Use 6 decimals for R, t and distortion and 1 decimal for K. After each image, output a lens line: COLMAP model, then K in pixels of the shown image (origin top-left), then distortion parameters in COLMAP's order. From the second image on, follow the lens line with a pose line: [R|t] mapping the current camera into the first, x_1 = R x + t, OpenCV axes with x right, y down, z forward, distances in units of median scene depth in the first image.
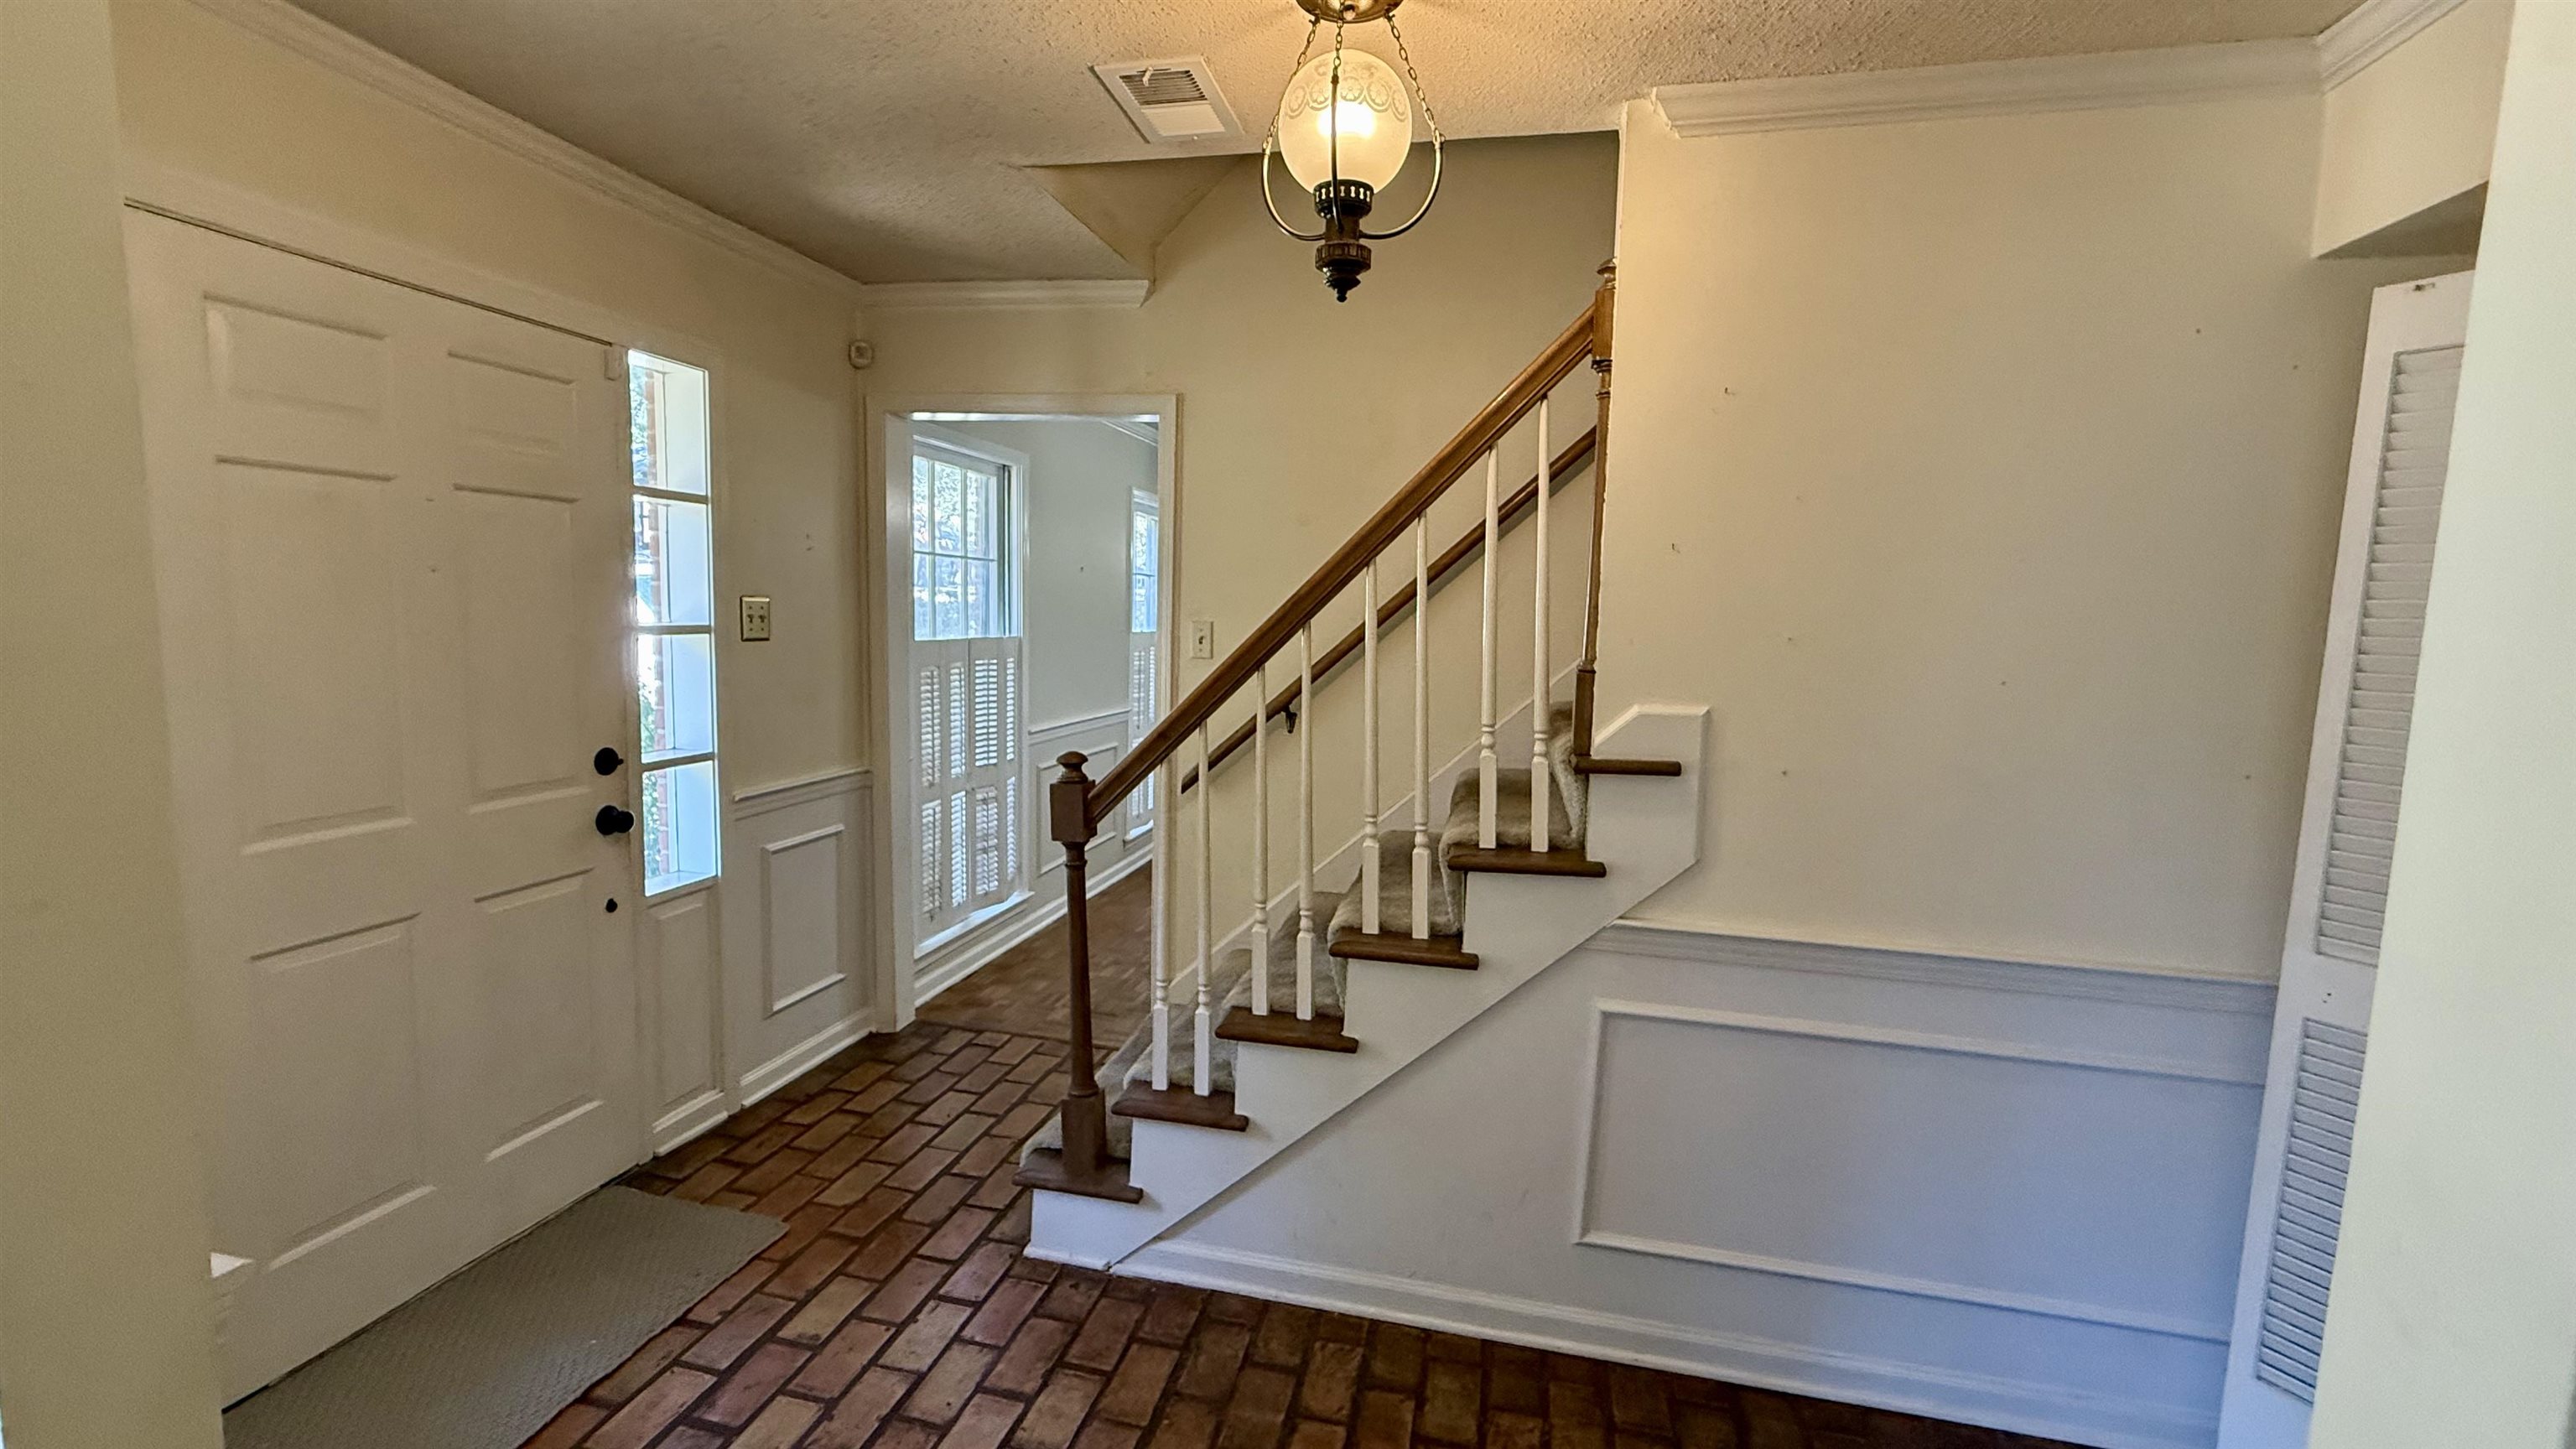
lens RADIAL K [[1069.1, 0, 1291.0], [0, 1069.1, 732.9], [0, 0, 1]] dist [0.000908, 0.000042]
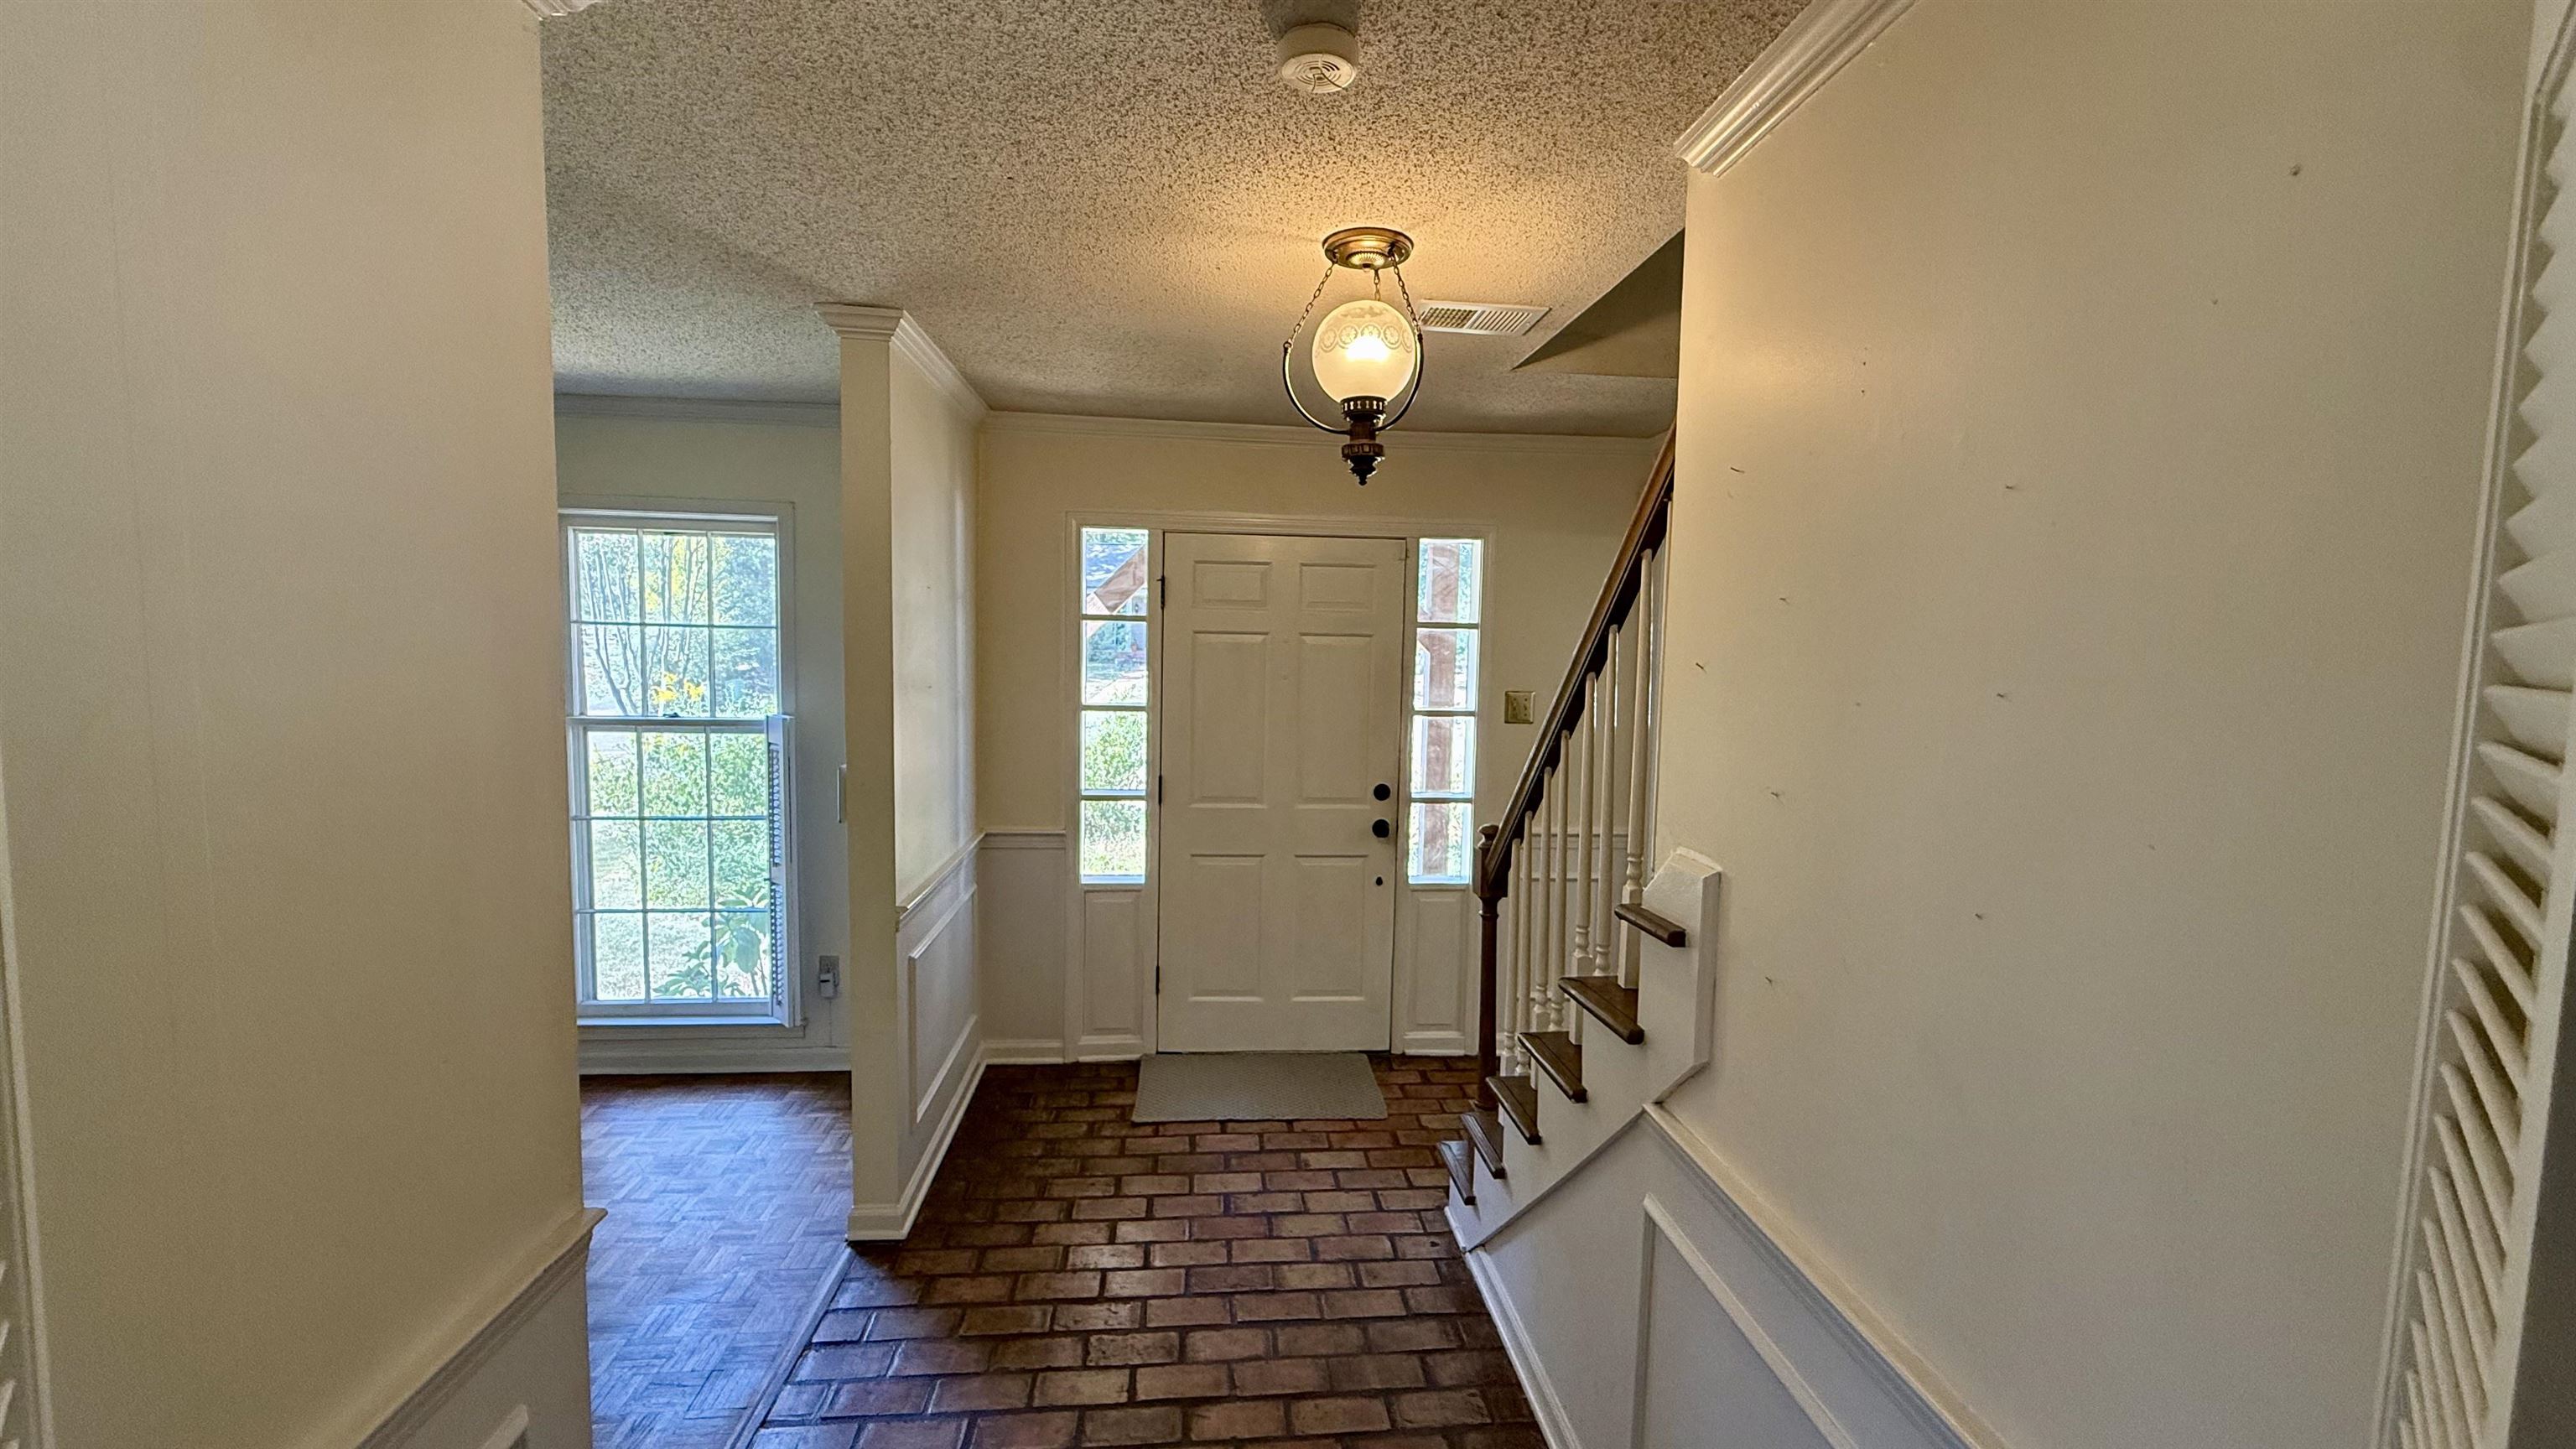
lens RADIAL K [[1017.1, 0, 1284.3], [0, 1017.1, 722.8], [0, 0, 1]] dist [0.000858, -0.000249]
pose [[0.307171, 0.046577, -0.950514, 0.848076], [-0.117562, 0.993008, 0.010668, -0.083994], [0.944365, 0.108467, 0.310499, 0.391717]]
